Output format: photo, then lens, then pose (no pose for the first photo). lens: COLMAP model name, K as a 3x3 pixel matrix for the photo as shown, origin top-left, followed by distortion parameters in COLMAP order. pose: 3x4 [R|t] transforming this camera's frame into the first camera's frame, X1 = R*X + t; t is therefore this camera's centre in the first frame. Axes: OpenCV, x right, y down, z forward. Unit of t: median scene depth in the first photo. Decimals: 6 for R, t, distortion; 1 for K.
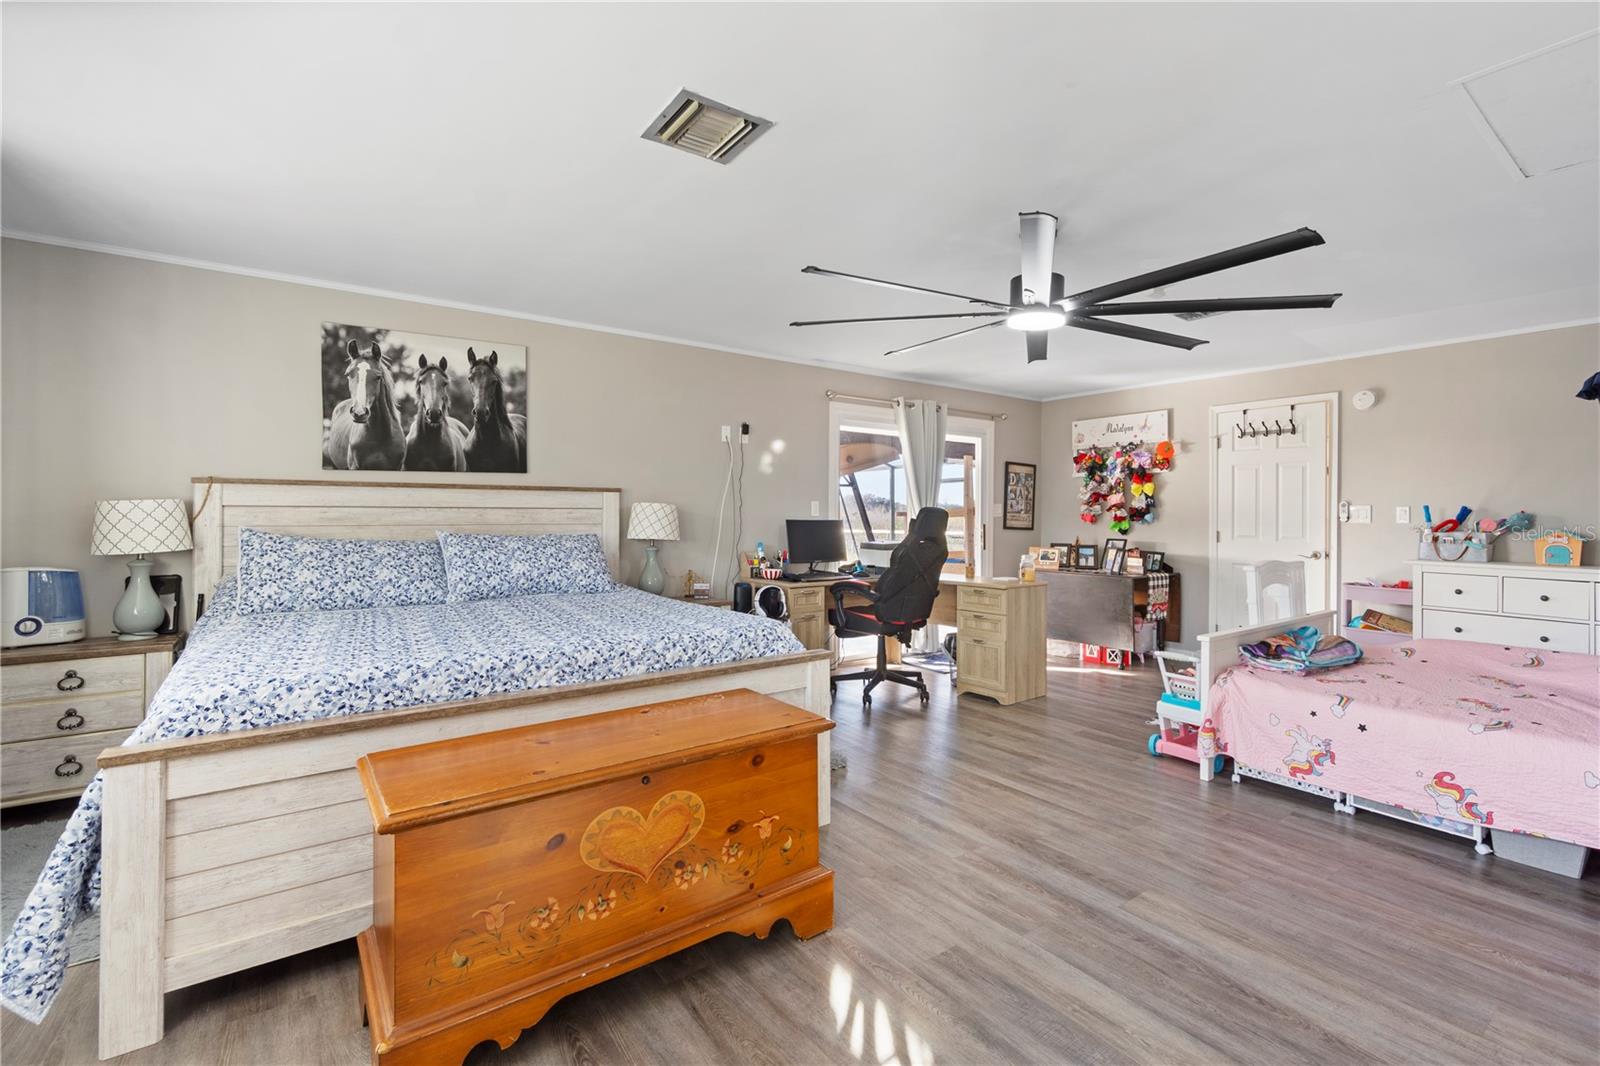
lens RADIAL K [[694.8, 0, 801.6], [0, 694.8, 524.1], [0, 0, 1]] dist [-0.019313, -0.000482]
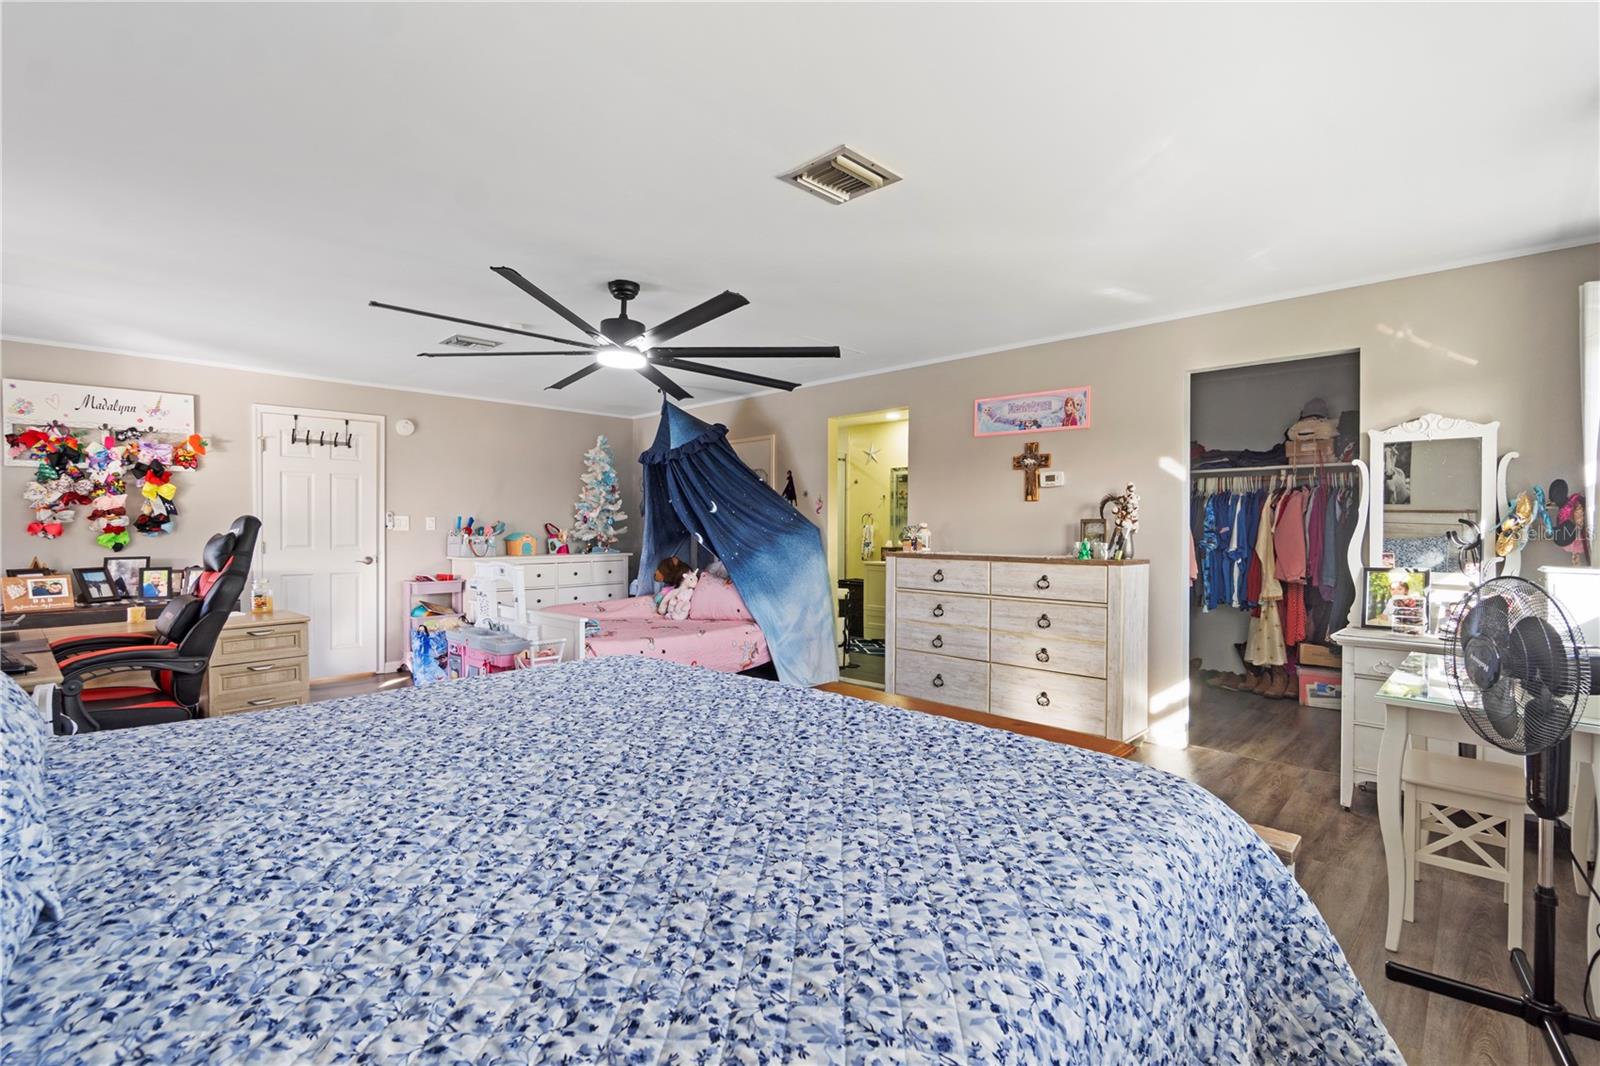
lens RADIAL K [[731.6, 0, 801.2], [0, 731.6, 526.6], [0, 0, 1]] dist [0.002203, 0.000150]
pose [[-0.168250, -0.015216, 0.985627, -0.438097], [0.004919, 0.999855, 0.016275, -0.020054], [-0.985732, 0.007587, -0.168151, 0.423195]]
